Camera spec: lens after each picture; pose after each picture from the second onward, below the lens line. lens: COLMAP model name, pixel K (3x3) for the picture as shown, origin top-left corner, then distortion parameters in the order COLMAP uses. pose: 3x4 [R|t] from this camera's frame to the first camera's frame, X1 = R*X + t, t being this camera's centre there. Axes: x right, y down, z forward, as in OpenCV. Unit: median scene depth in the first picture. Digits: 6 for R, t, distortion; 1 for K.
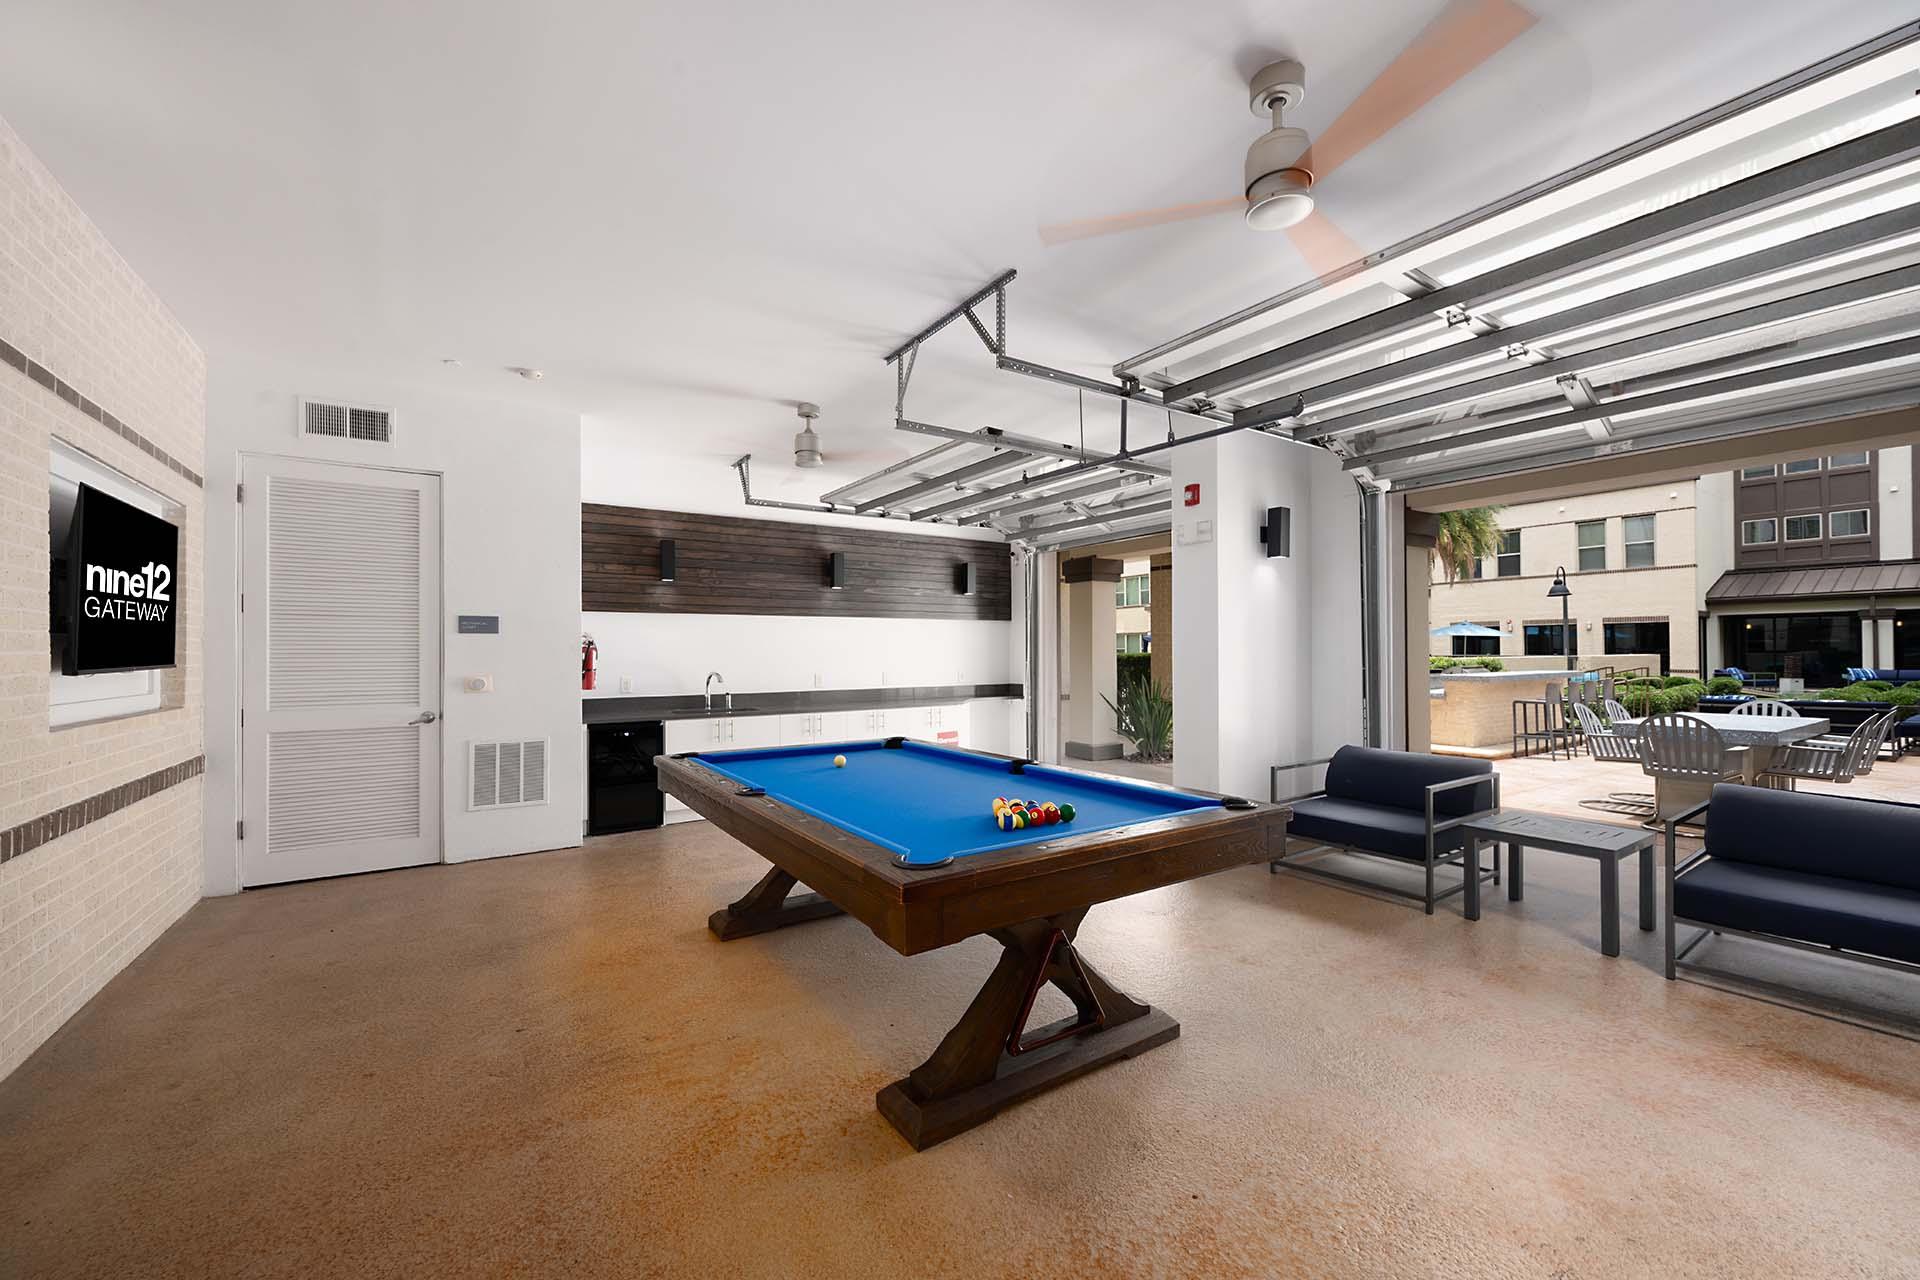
lens RADIAL K [[768.1, 0, 946.7], [0, 768.1, 638.6], [0, 0, 1]] dist [-0.000742, -0.000191]
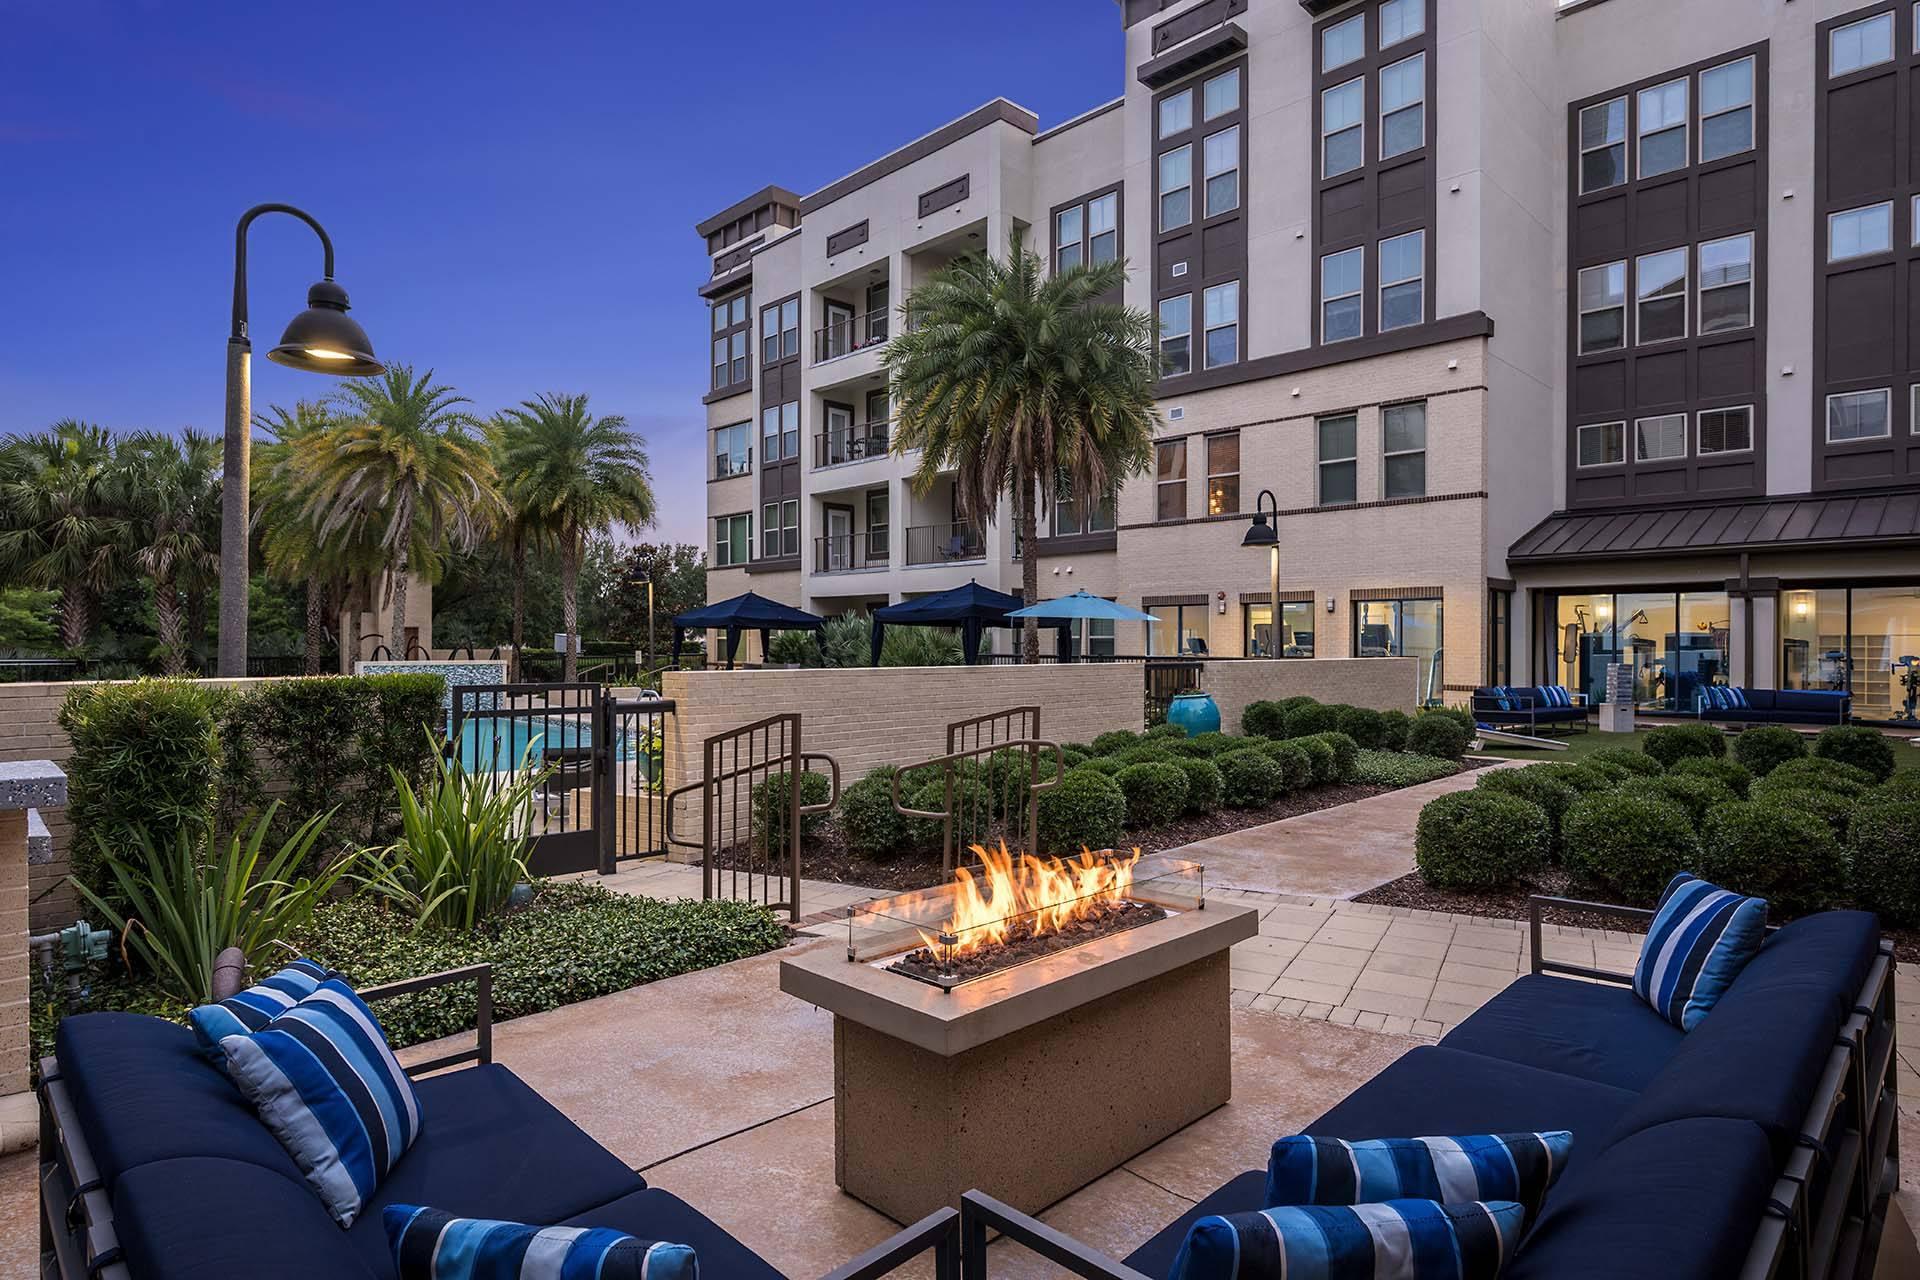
lens RADIAL K [[1051.2, 0, 967.2], [0, 1051.2, 643.3], [0, 0, 1]] dist [-0.000521, 0.001693]
pose [[0.982267, 0.004776, 0.187425, 0.453368], [-0.008762, 0.999753, 0.020443, -0.000874], [-0.187281, -0.021723, 0.982066, 0.314452]]
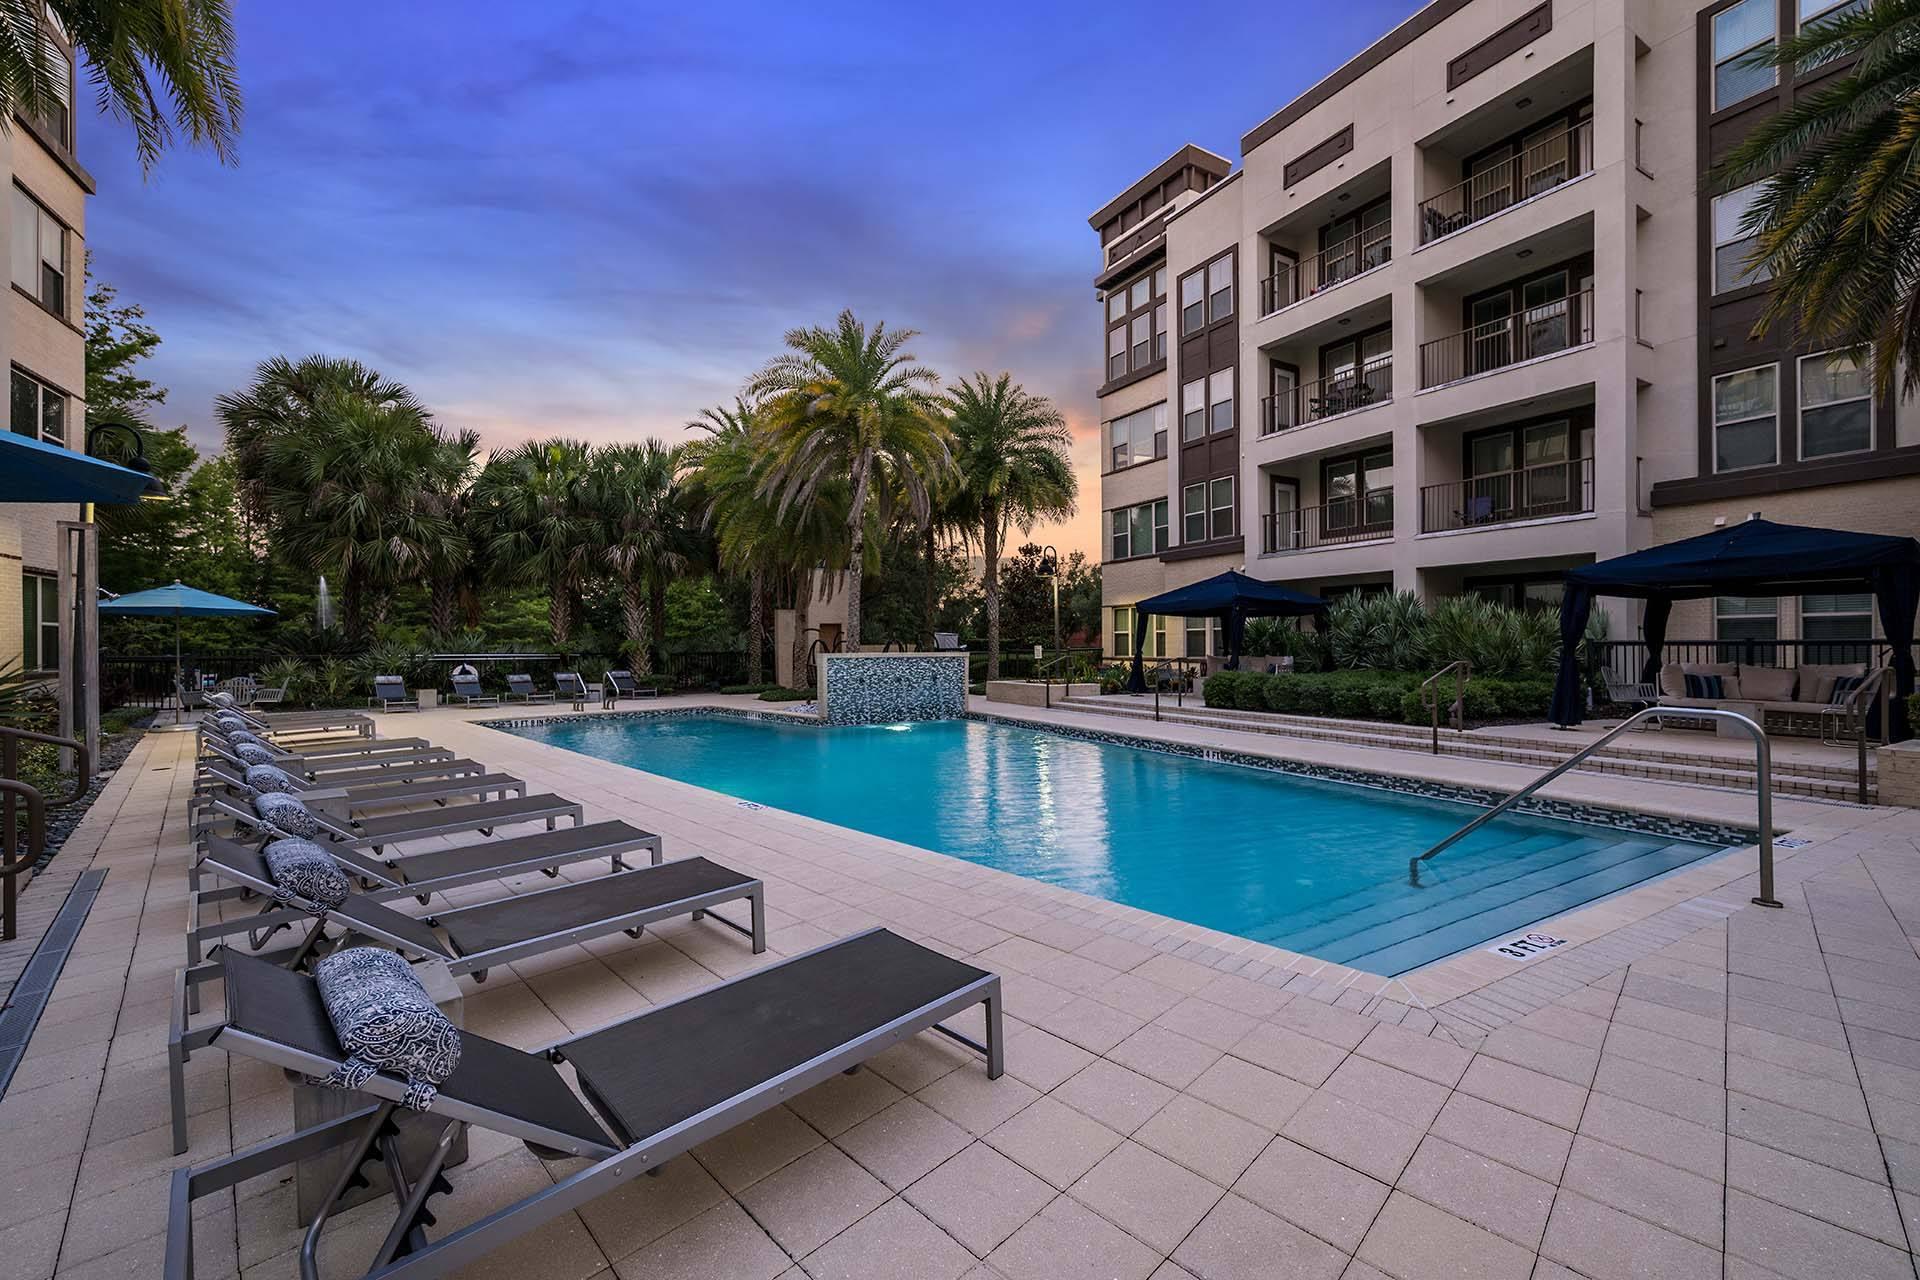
lens RADIAL K [[768.1, 0, 959.0], [0, 768.1, 644.7], [0, 0, 1]] dist [-0.000742, -0.000191]
pose [[0.997504, -0.001408, -0.070598, 0.251465], [0.002745, 0.999819, 0.018843, 0.021016], [0.070558, -0.018989, 0.997327, 0.740071]]
